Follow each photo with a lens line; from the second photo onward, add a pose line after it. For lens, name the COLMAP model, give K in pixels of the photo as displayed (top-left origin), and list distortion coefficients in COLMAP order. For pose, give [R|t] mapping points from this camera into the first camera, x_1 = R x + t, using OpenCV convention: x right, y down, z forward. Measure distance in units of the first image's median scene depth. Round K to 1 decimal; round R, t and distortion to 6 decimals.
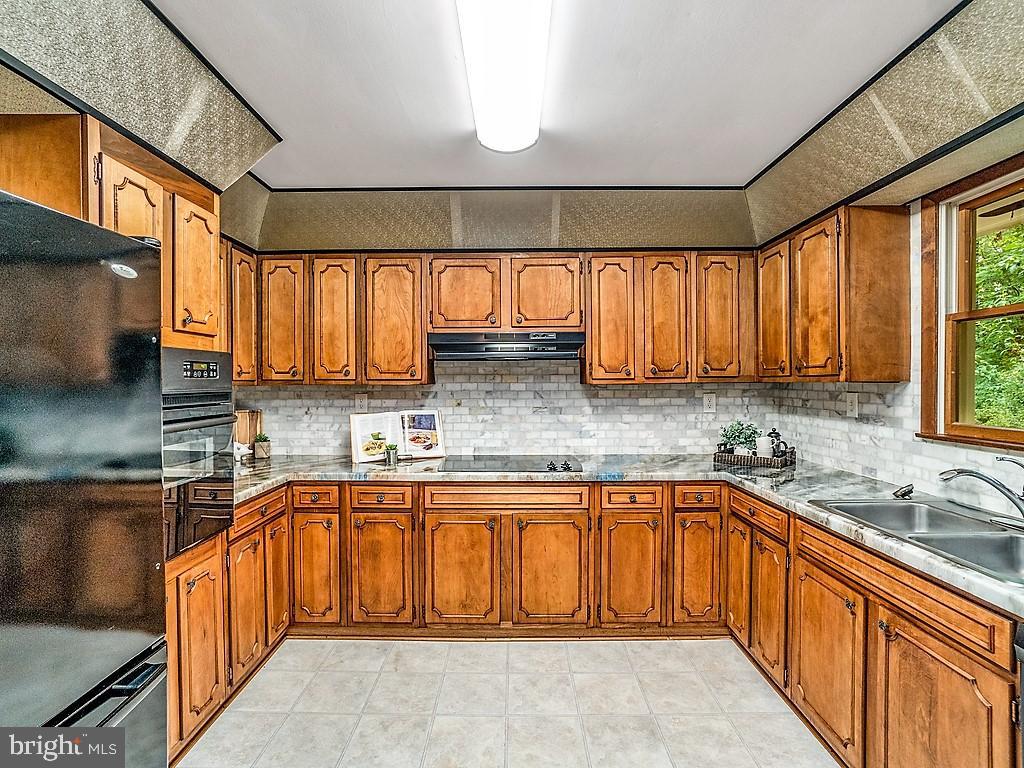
lens RADIAL K [[501.4, 0, 506.8], [0, 501.4, 390.2], [0, 0, 1]] dist [-0.055735, 0.021190]
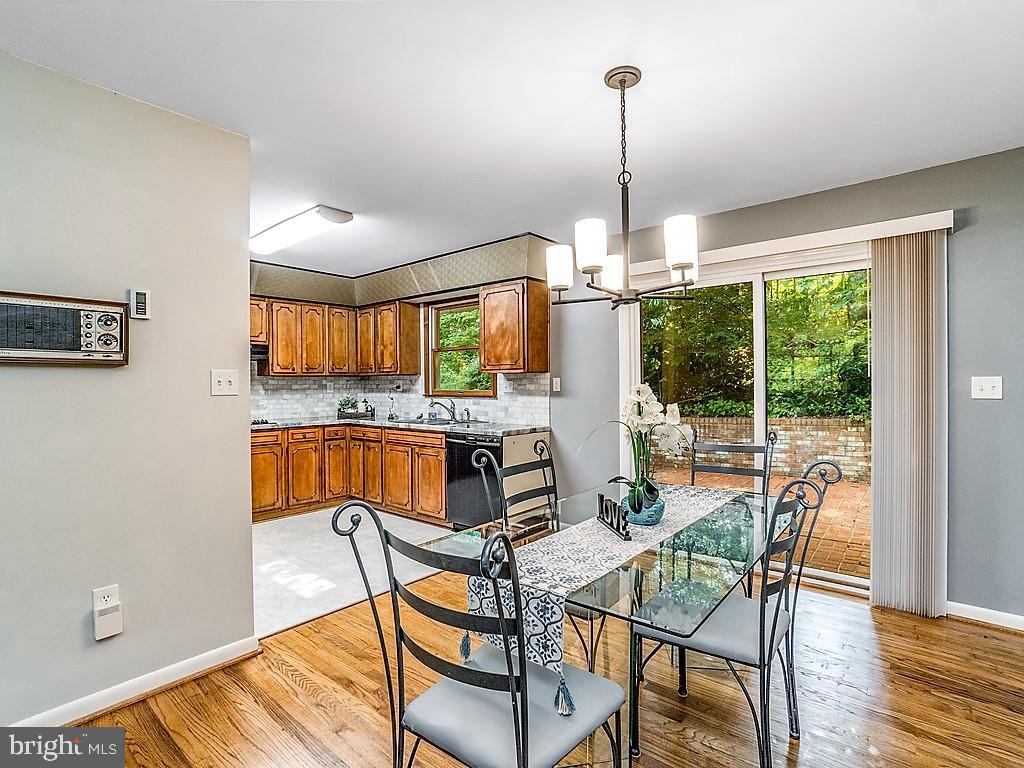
lens RADIAL K [[501.4, 0, 503.5], [0, 501.4, 384.3], [0, 0, 1]] dist [-0.055735, 0.021190]
pose [[0.643627, 0.000009, 0.765340, -0.697748], [0.018502, 0.999708, -0.015571, 0.066006], [-0.765116, 0.024182, 0.643438, -0.787486]]
